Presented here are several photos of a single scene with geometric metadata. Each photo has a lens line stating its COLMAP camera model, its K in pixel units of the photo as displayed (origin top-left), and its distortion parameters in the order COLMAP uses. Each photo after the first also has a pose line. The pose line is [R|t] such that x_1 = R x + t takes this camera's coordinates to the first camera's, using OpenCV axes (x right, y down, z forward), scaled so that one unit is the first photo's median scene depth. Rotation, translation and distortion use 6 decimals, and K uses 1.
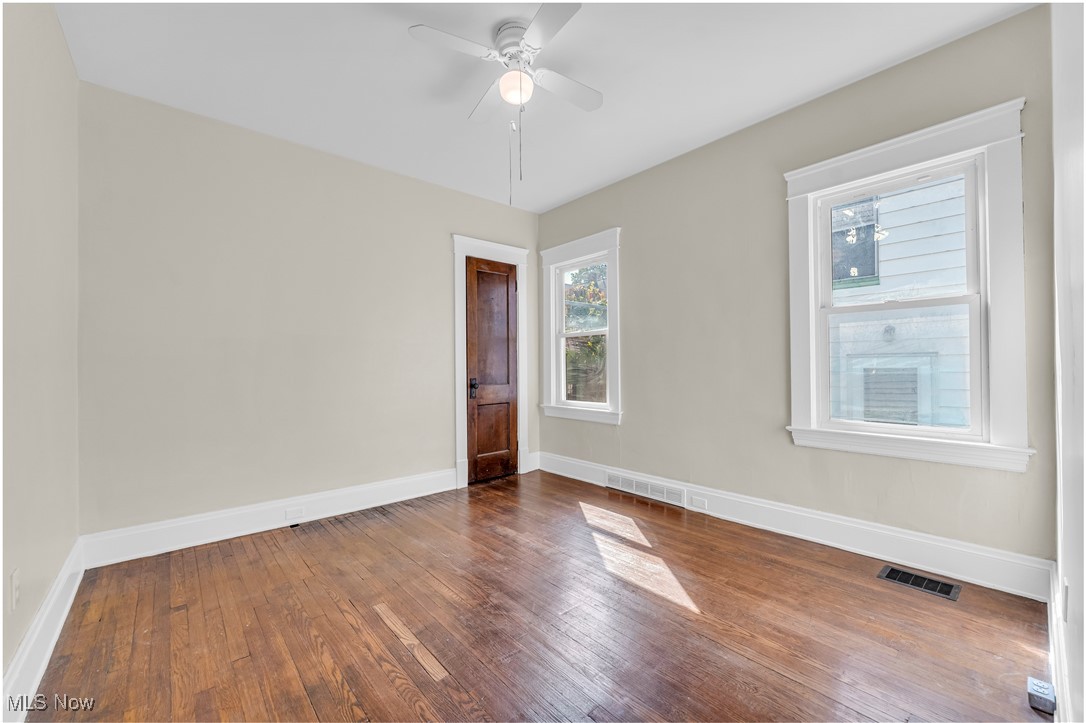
lens RADIAL K [[430.0, 0, 540.5], [0, 430.0, 361.3], [0, 0, 1]] dist [0.000161, 0.000017]
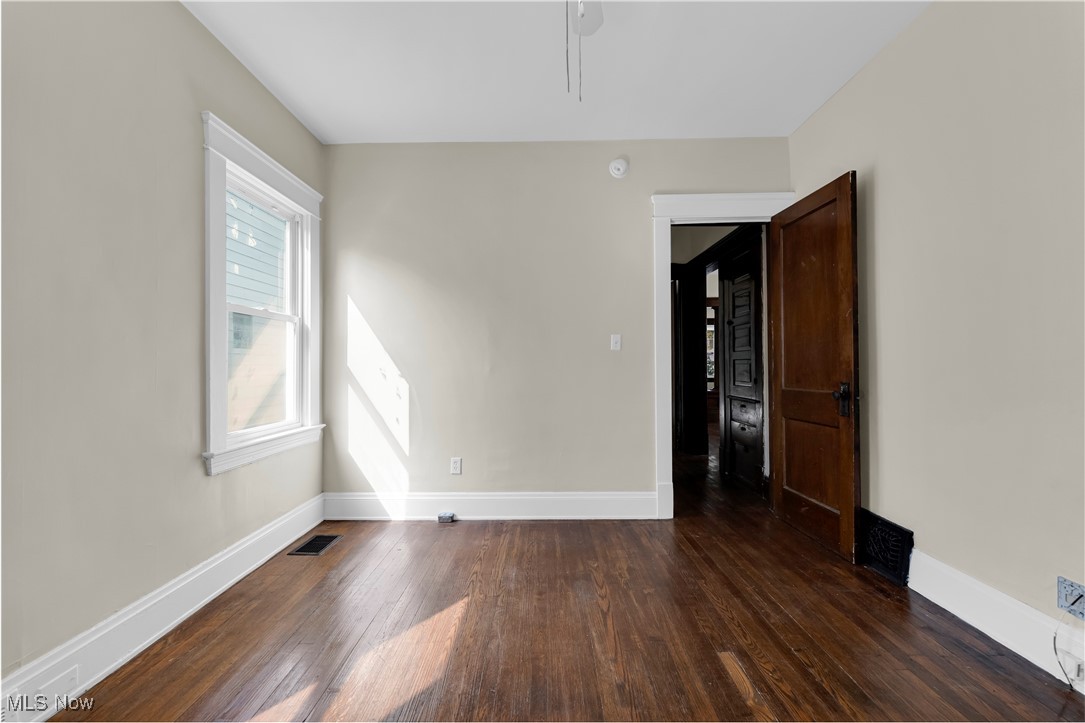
lens RADIAL K [[429.7, 0, 538.4], [0, 429.7, 363.9], [0, 0, 1]] dist [0.000161, 0.000017]
pose [[-0.747998, 0.018799, 0.663435, -0.458496], [0.008588, 0.999789, -0.018648, 0.023178], [-0.663645, -0.008251, -0.748002, 1.600734]]
